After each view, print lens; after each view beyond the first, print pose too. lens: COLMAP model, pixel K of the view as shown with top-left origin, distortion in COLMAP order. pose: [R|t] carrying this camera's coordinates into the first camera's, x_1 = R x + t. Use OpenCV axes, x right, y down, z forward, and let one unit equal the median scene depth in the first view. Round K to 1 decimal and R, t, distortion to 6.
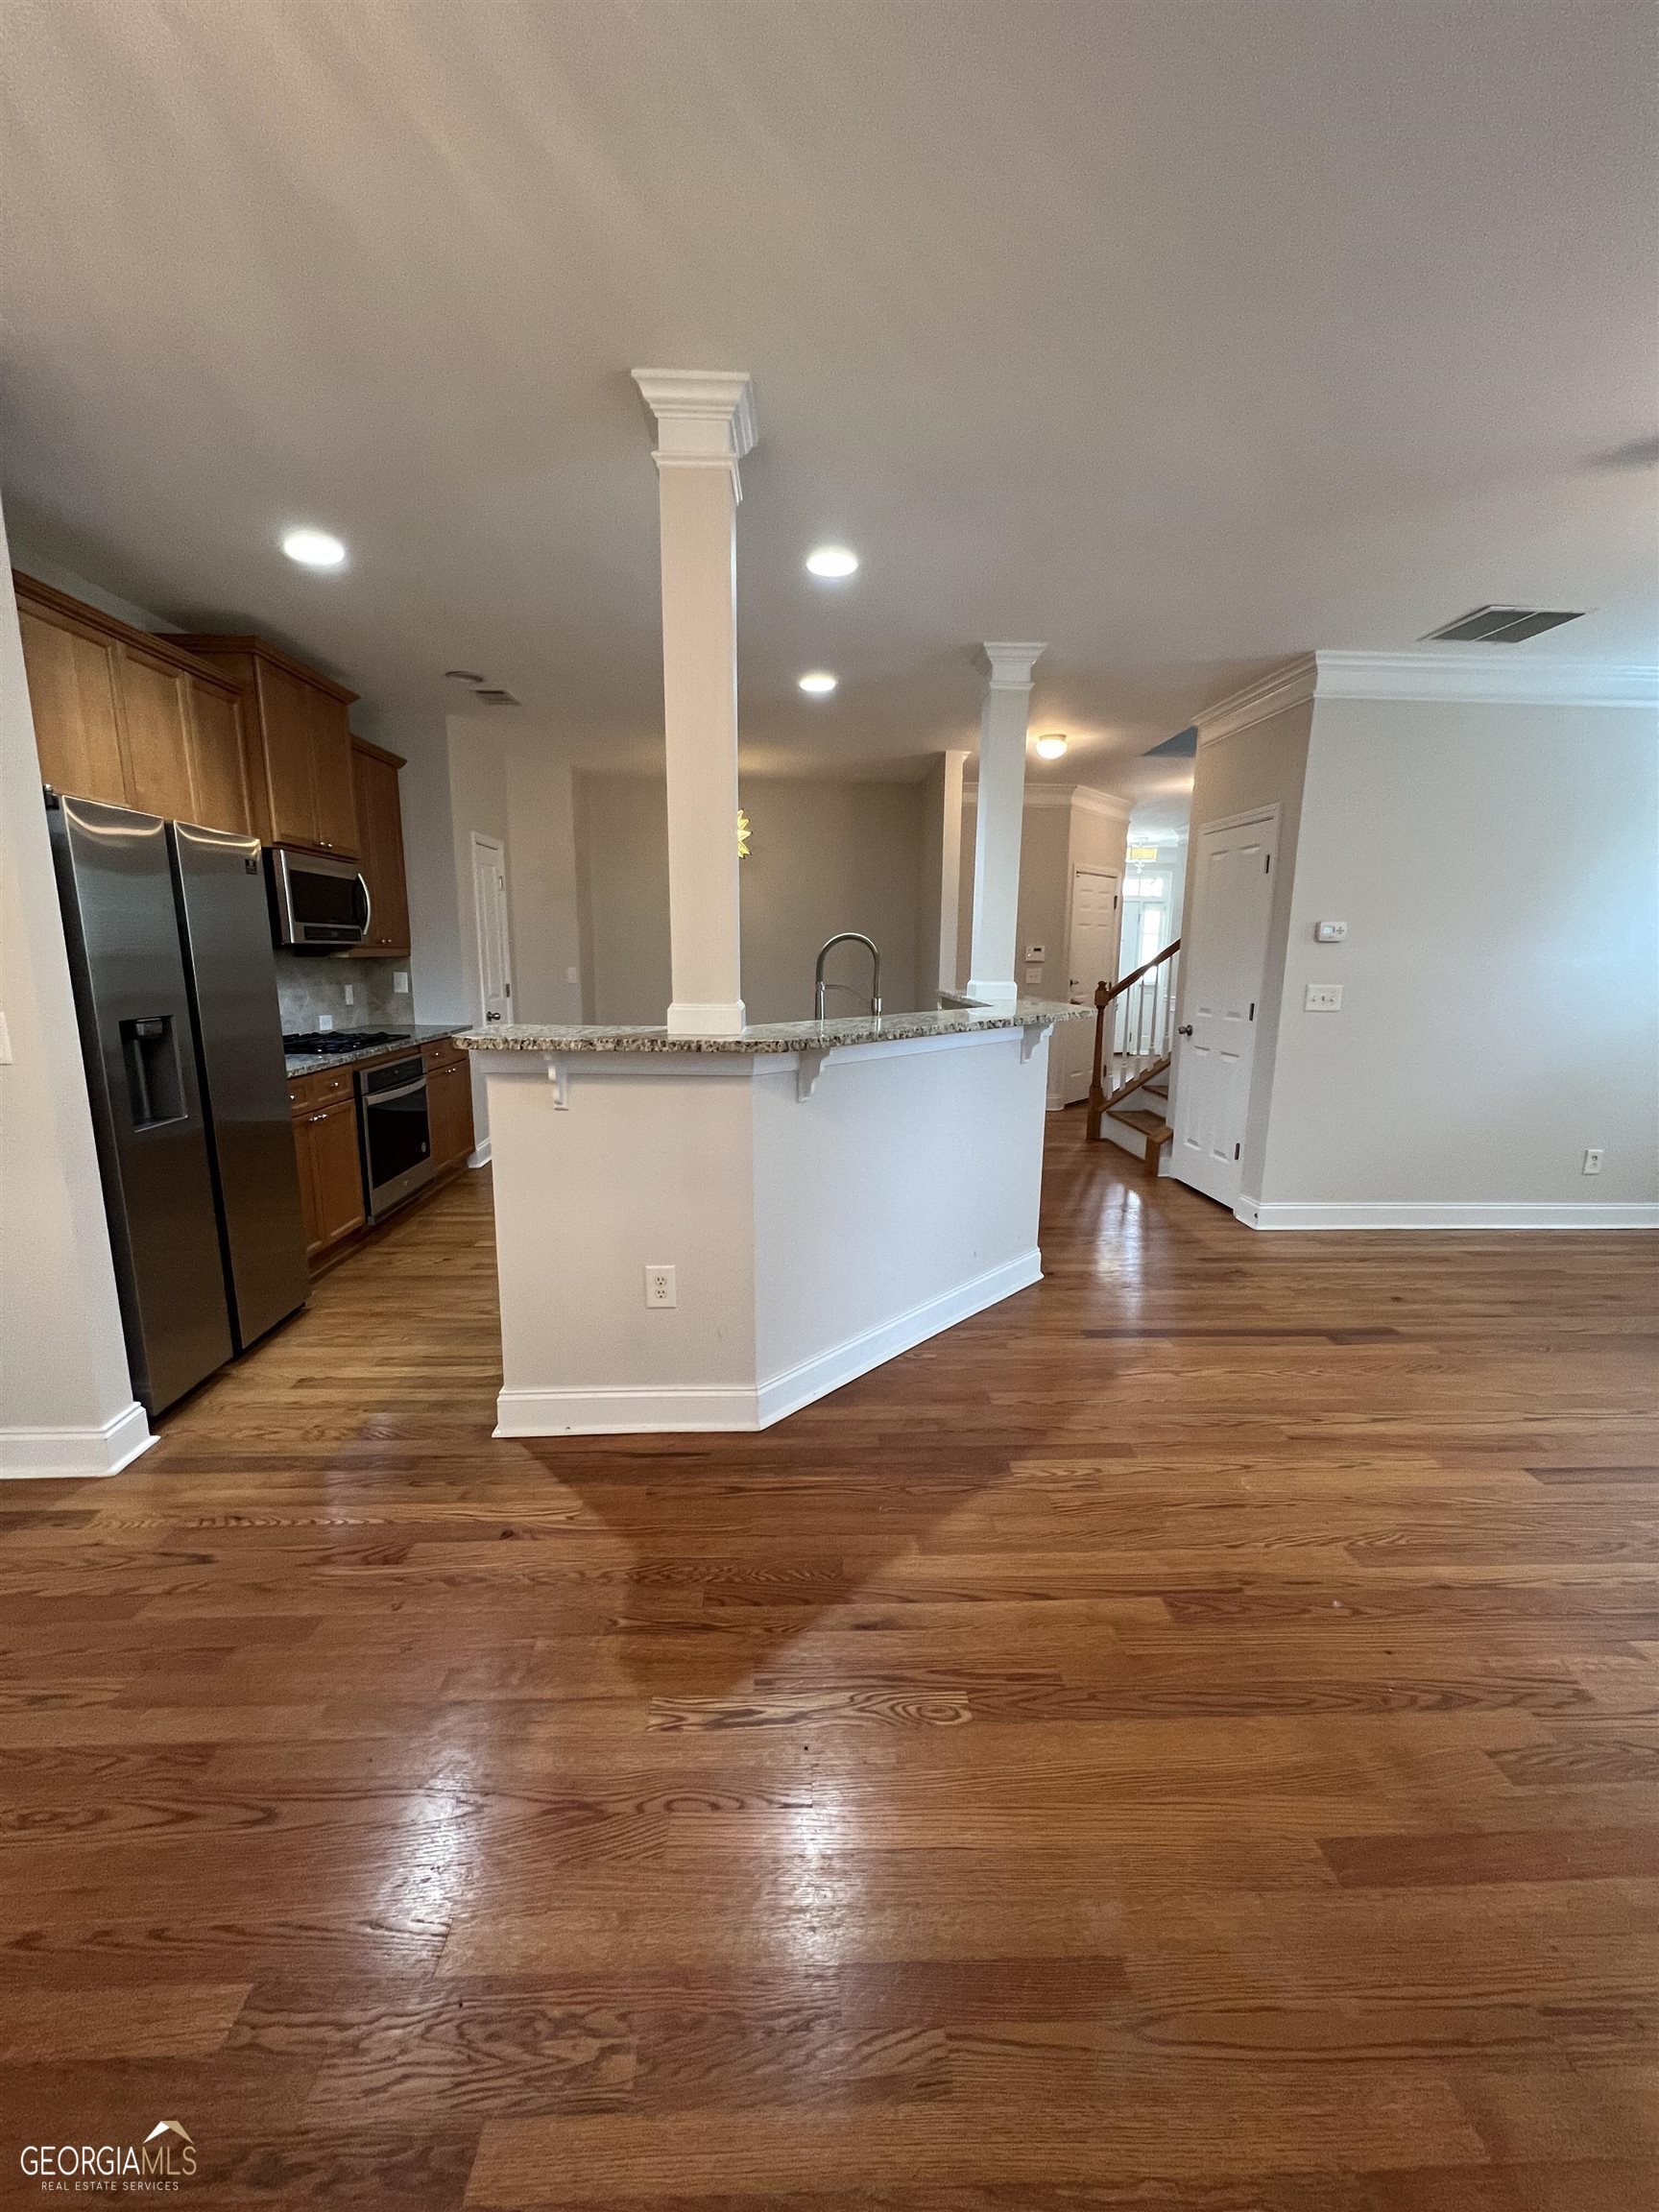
lens RADIAL K [[880.3, 0, 829.5], [0, 880.3, 1106.0], [0, 0, 1]] dist [-0.000207, 0.000231]
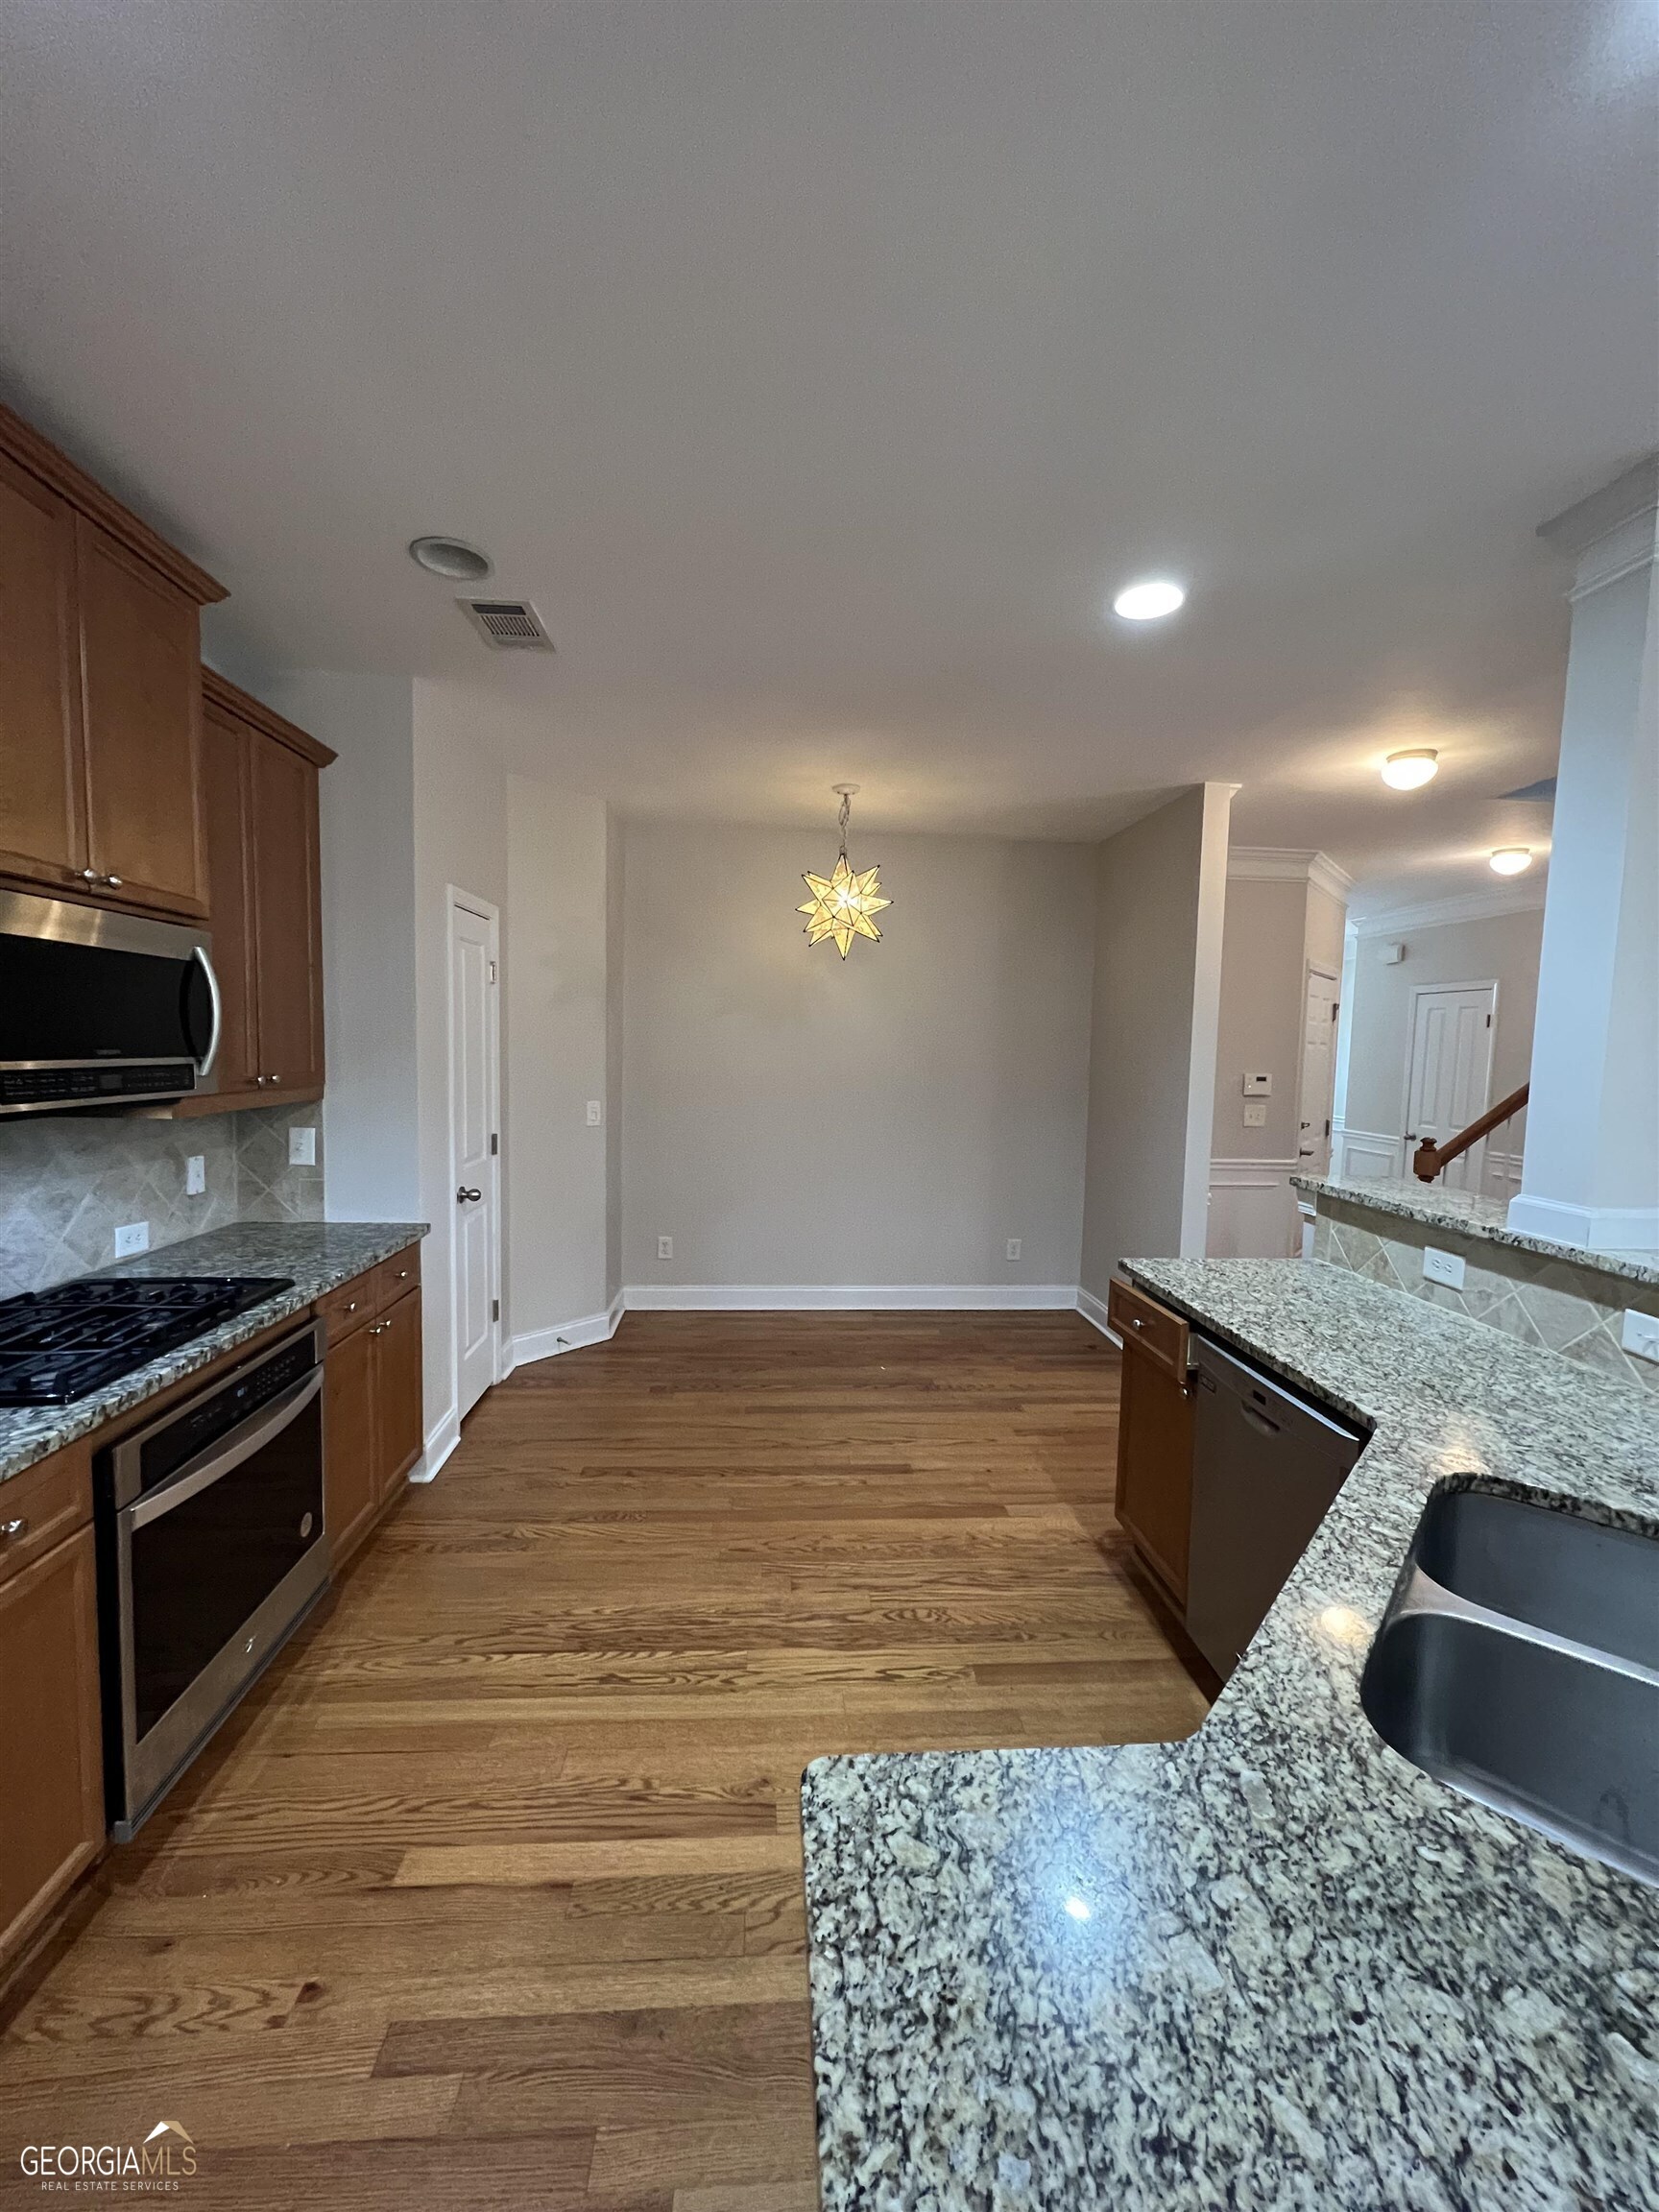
lens RADIAL K [[887.4, 0, 829.5], [0, 887.4, 1106.0], [0, 0, 1]] dist [-0.000681, 0.000129]
pose [[0.999486, 0.013330, 0.029142, -0.174350], [-0.010221, 0.994486, -0.104371, -0.110580], [-0.030372, 0.104020, 0.994111, 0.436431]]
